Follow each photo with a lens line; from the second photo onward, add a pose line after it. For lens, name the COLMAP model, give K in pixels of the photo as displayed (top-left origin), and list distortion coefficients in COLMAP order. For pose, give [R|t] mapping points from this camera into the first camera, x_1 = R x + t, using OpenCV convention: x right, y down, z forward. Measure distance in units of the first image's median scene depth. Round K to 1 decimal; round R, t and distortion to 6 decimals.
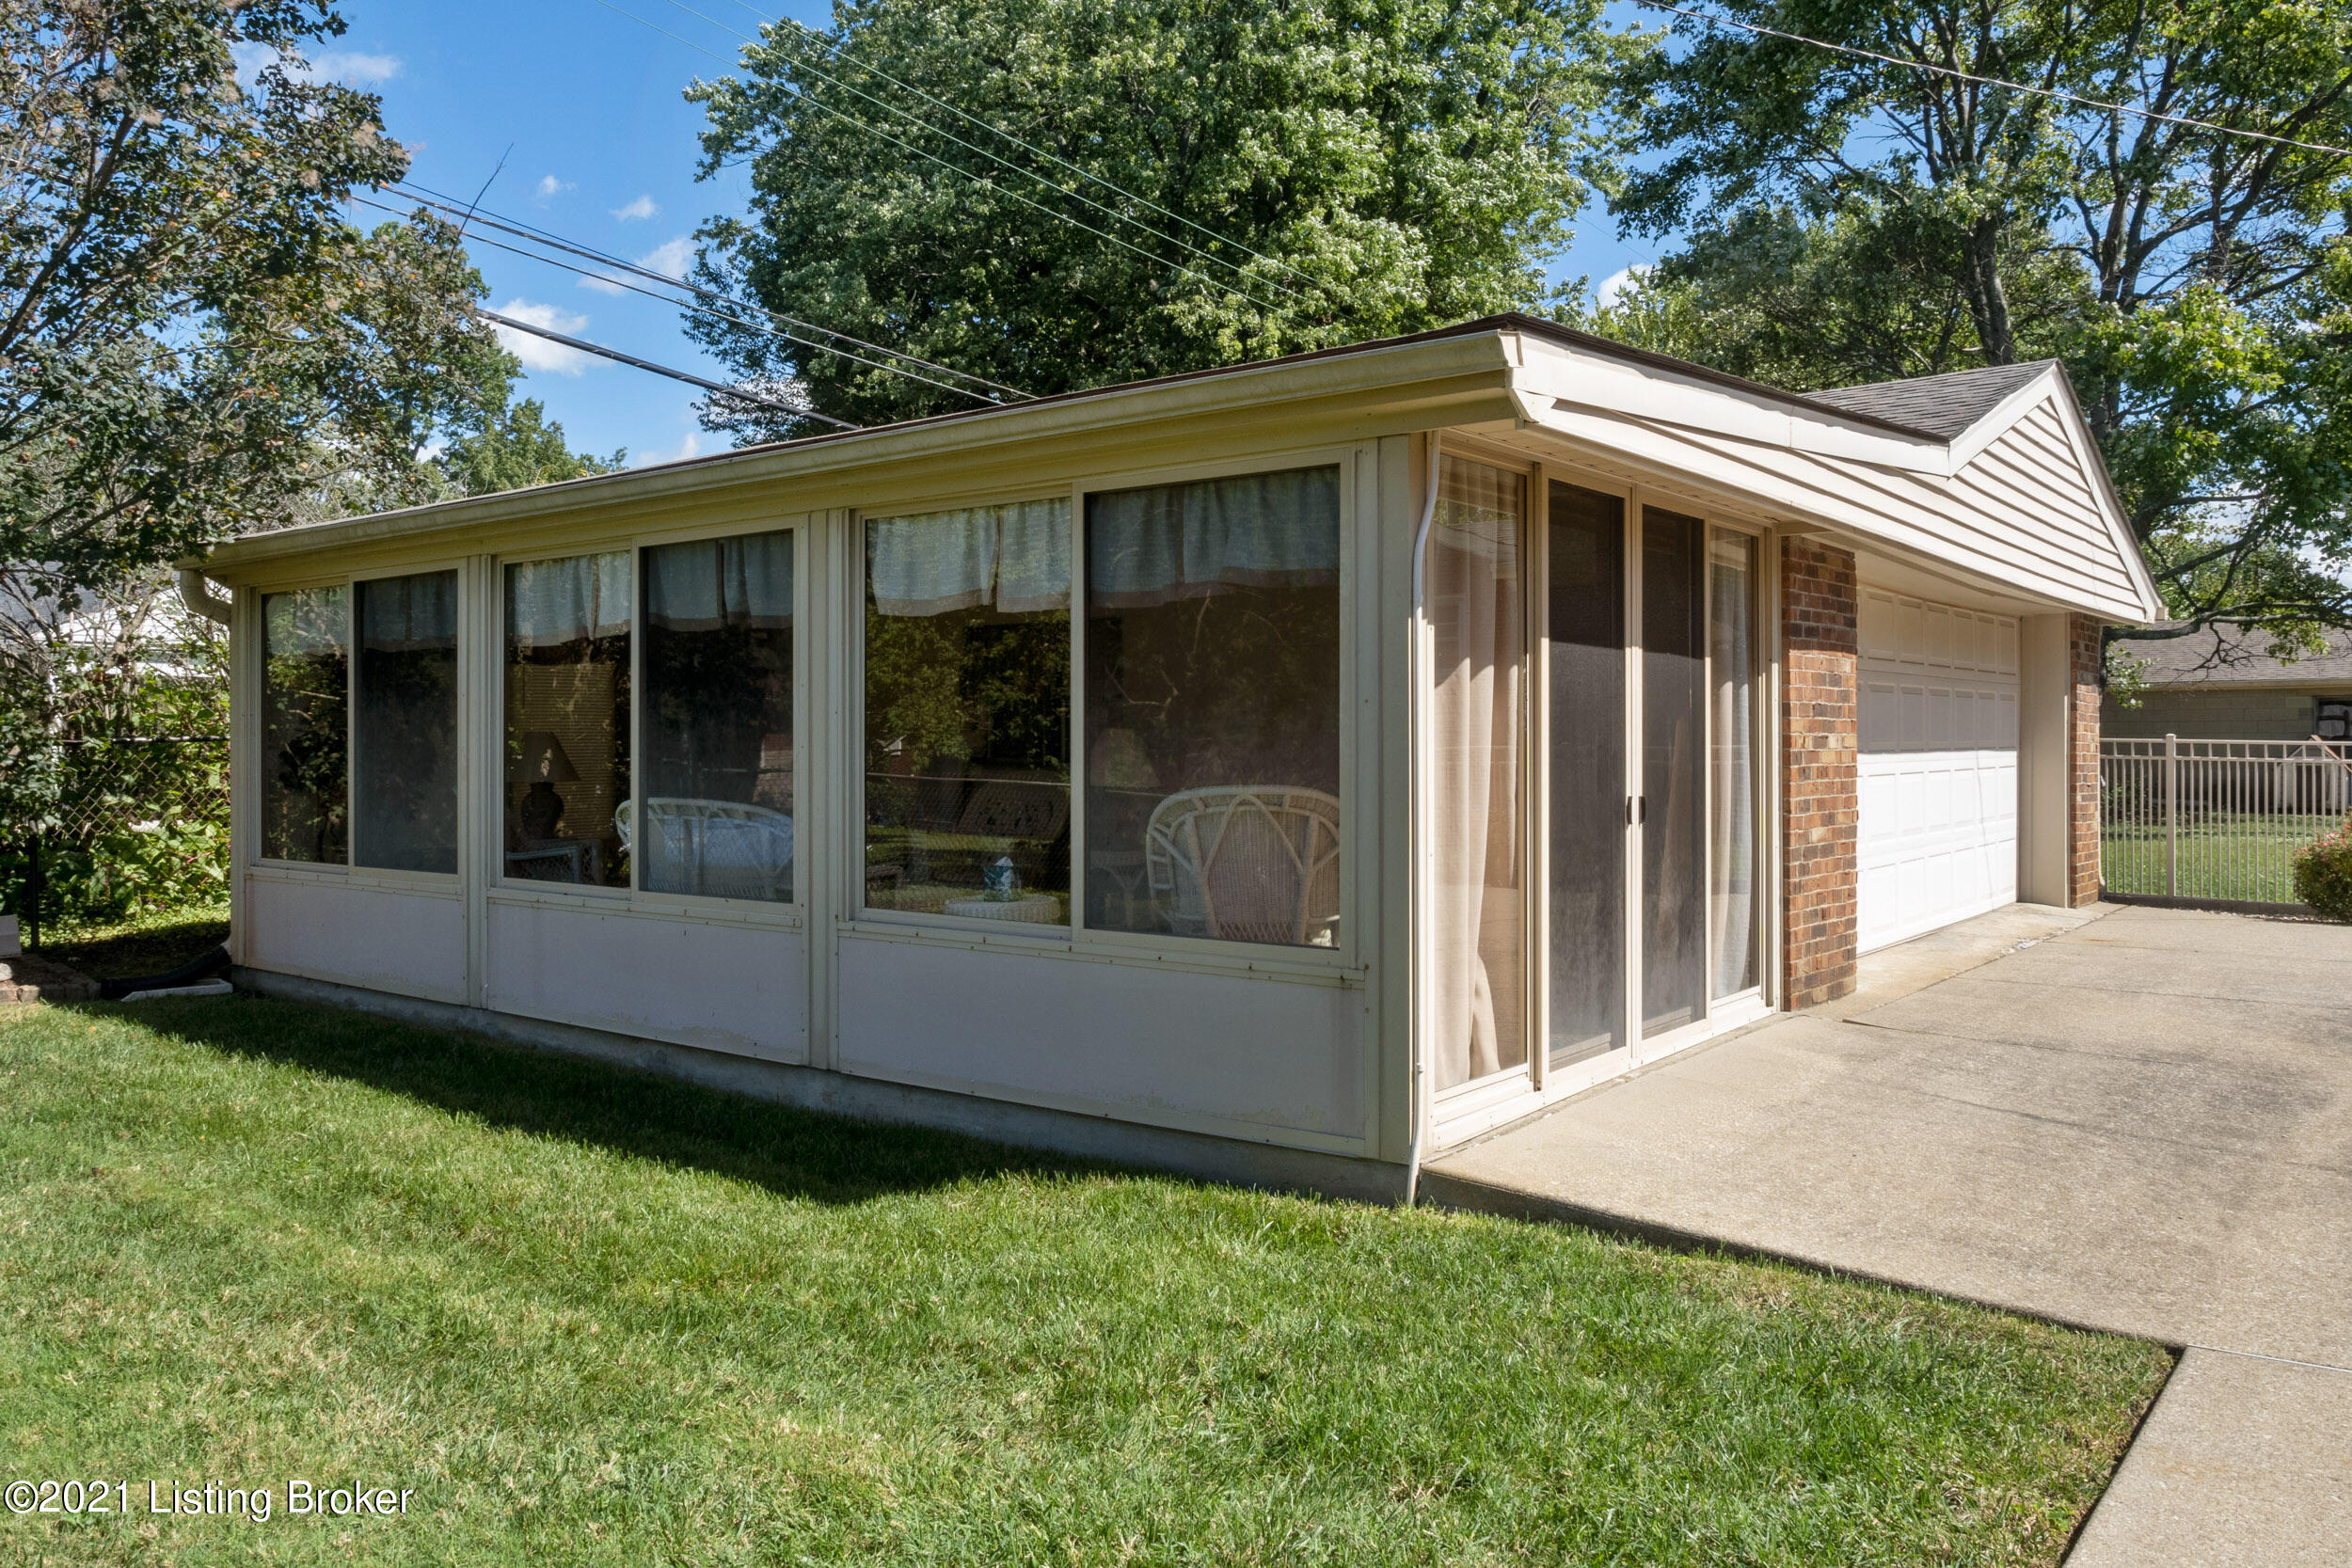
lens RADIAL K [[1721.7, 0, 1172.8], [0, 1721.7, 757.5], [0, 0, 1]] dist [-0.000098, 0.001047]
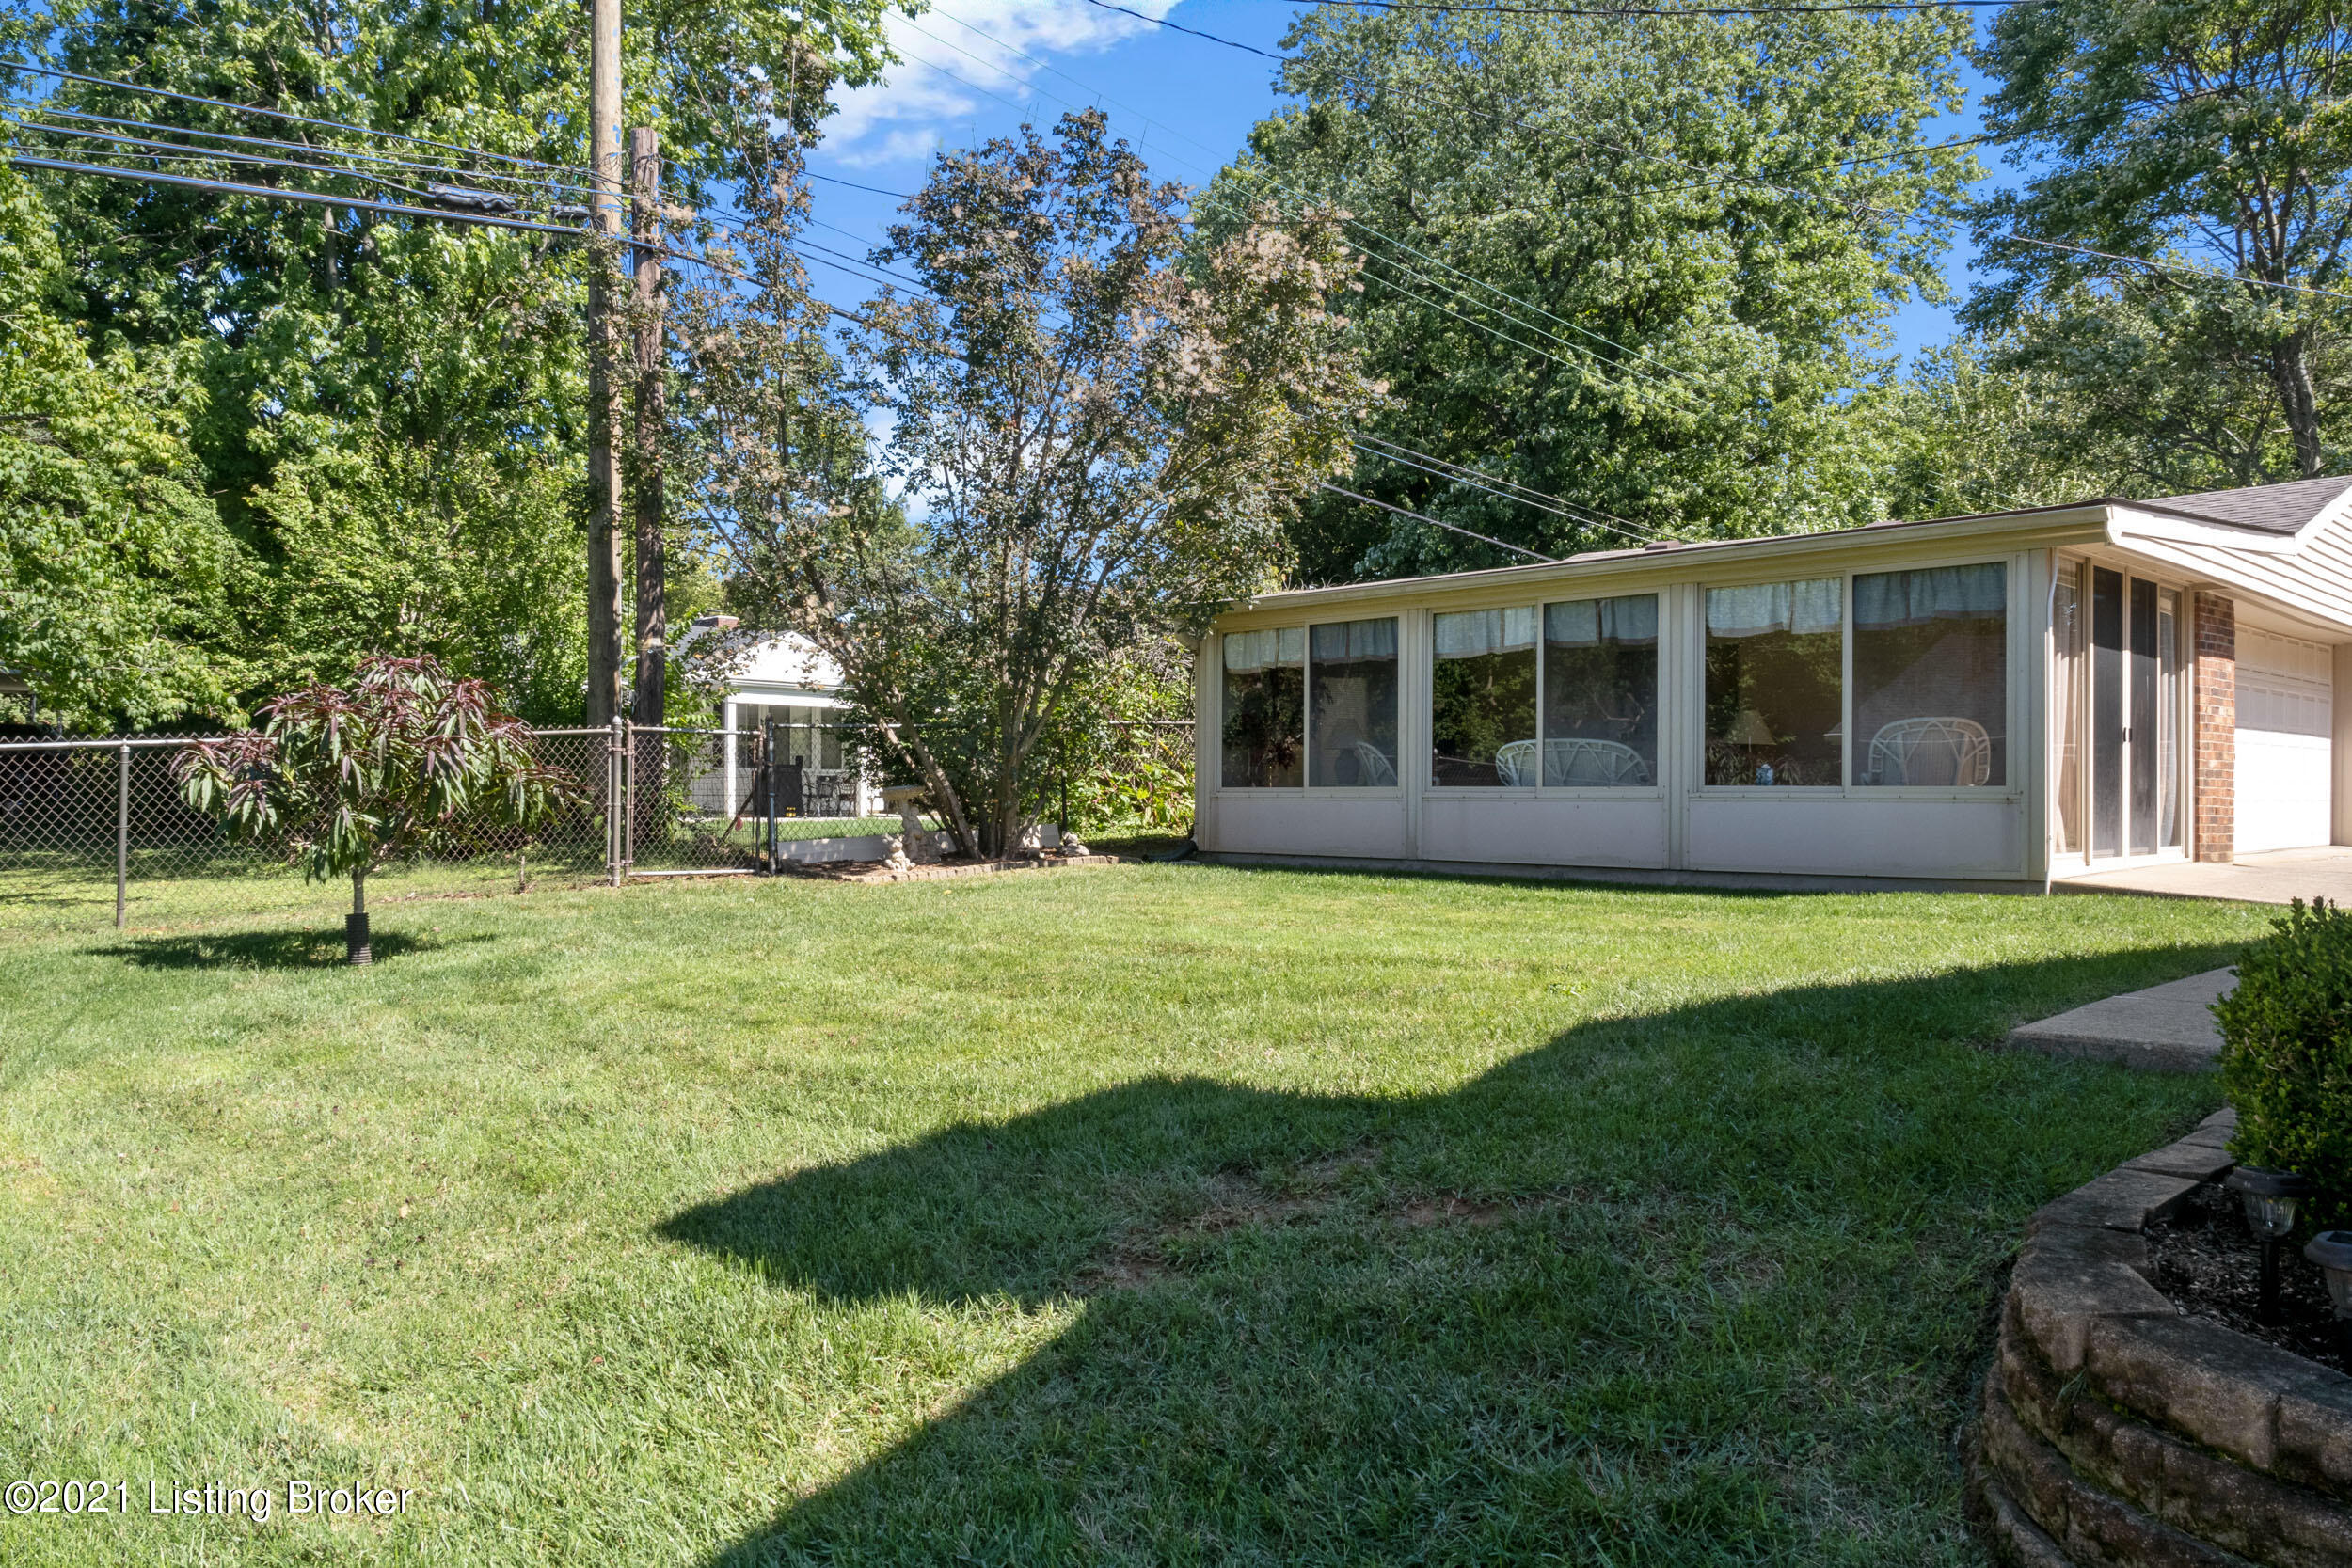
lens RADIAL K [[1685.2, 0, 1183.2], [0, 1685.2, 797.0], [0, 0, 1]] dist [0.002771, 0.001098]
pose [[0.991370, 0.006625, -0.130922, -0.422550], [-0.007631, 0.999945, -0.007184, 0.096696], [0.130868, 0.008121, 0.991367, -0.802319]]
